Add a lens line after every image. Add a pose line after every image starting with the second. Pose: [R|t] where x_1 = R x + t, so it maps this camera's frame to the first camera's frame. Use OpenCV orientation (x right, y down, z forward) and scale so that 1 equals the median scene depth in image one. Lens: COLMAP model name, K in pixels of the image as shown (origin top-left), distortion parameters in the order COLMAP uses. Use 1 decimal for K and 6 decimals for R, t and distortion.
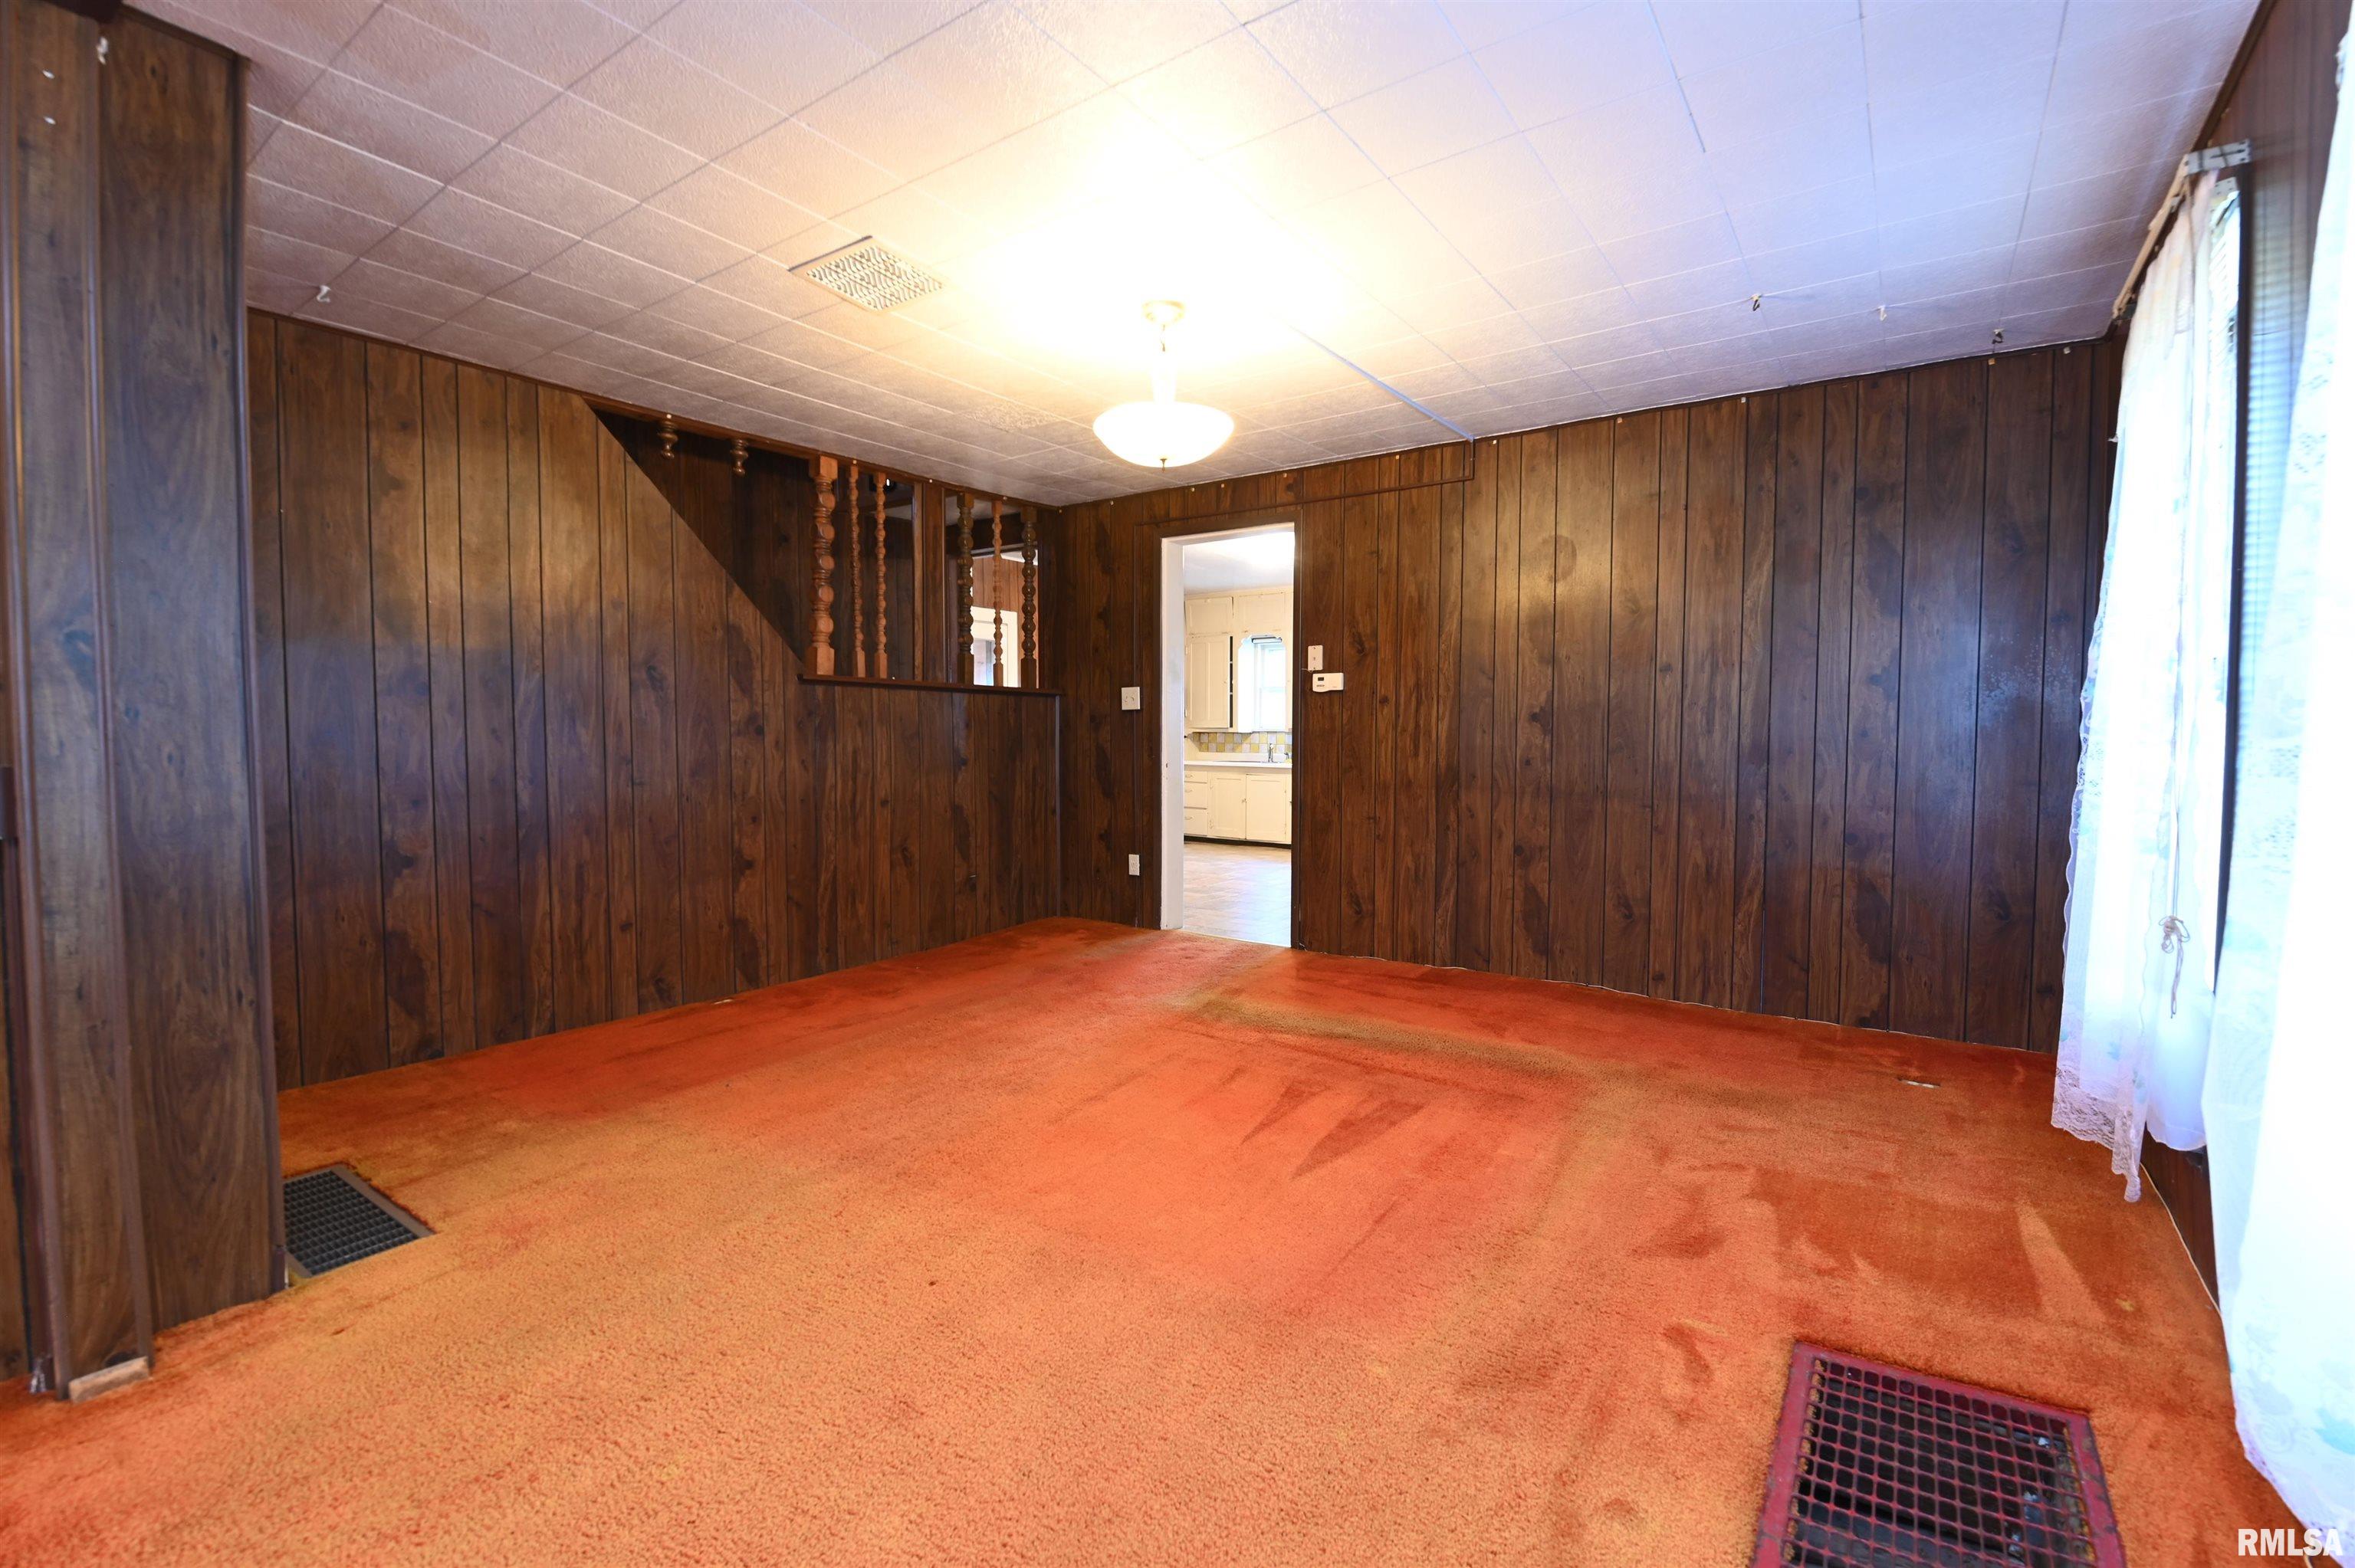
lens RADIAL K [[1017.1, 0, 1189.4], [0, 1017.1, 785.2], [0, 0, 1]] dist [-0.003868, -0.008427]
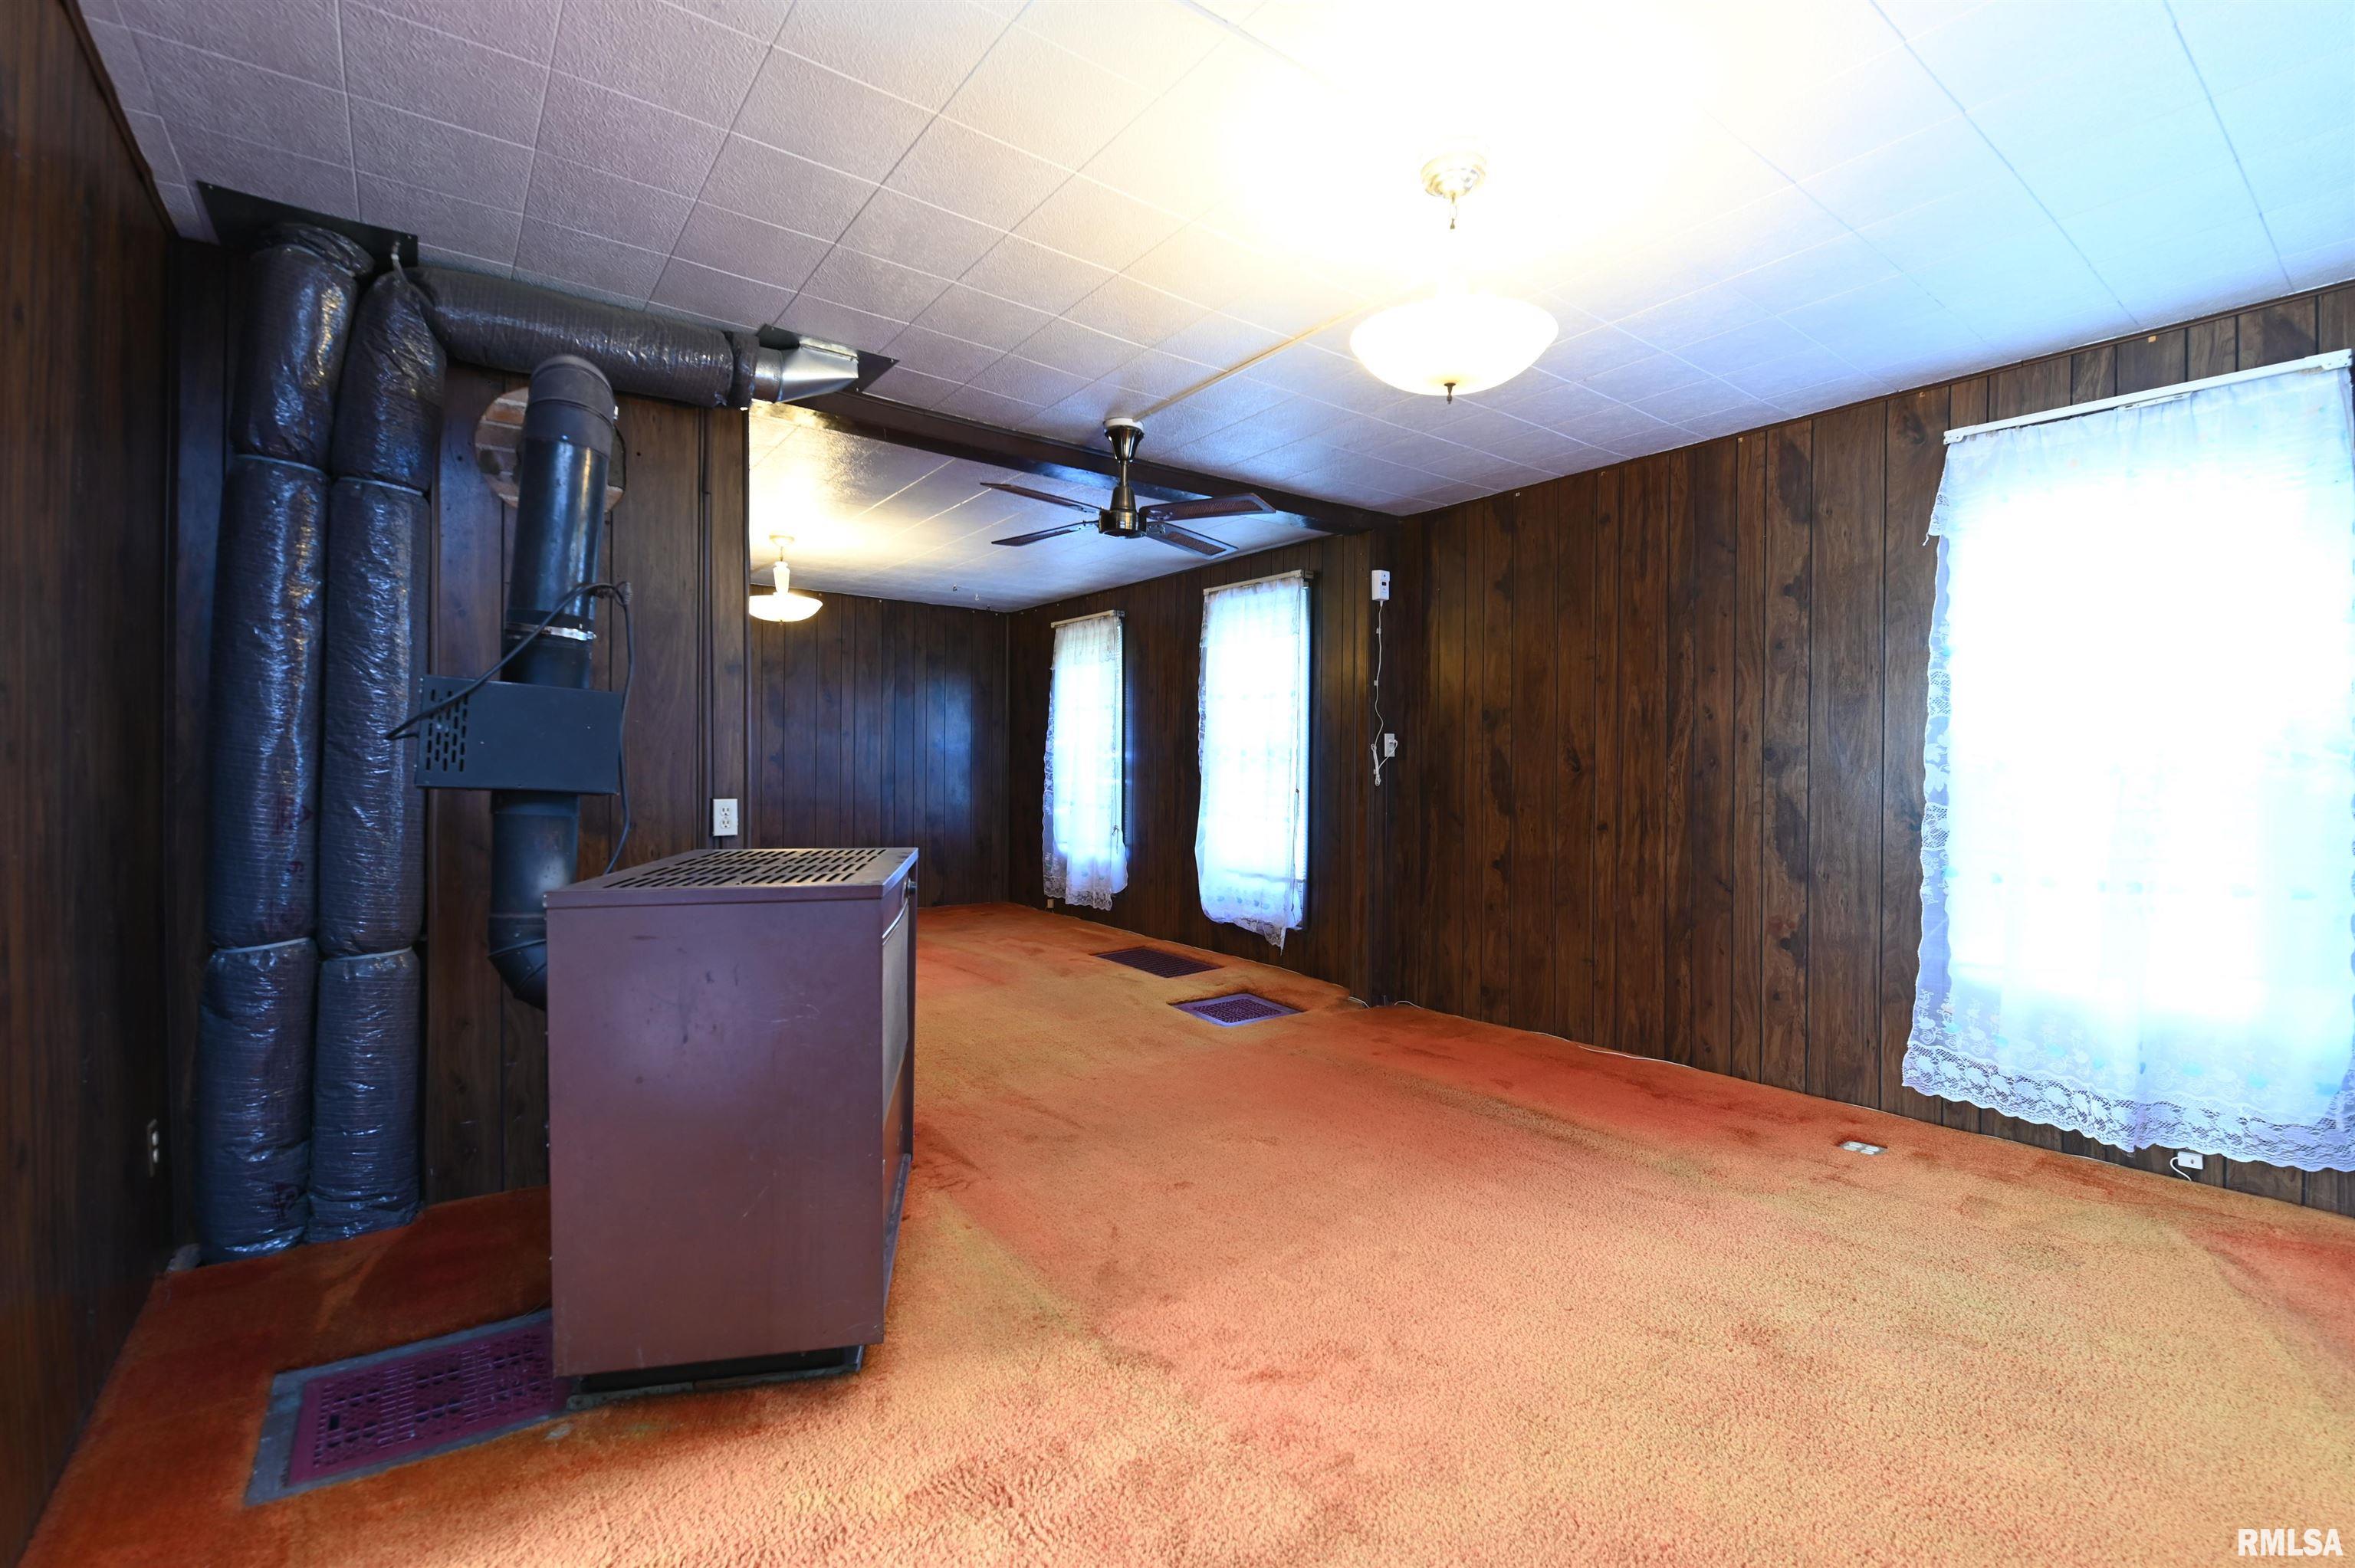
lens RADIAL K [[1017.1, 0, 1208.0], [0, 1017.1, 781.1], [0, 0, 1]] dist [-0.003868, -0.008427]
pose [[0.293114, -0.010623, 0.956019, -1.101085], [0.034071, 0.999419, 0.000659, -0.007103], [-0.955470, 0.032380, 0.293305, -0.171482]]
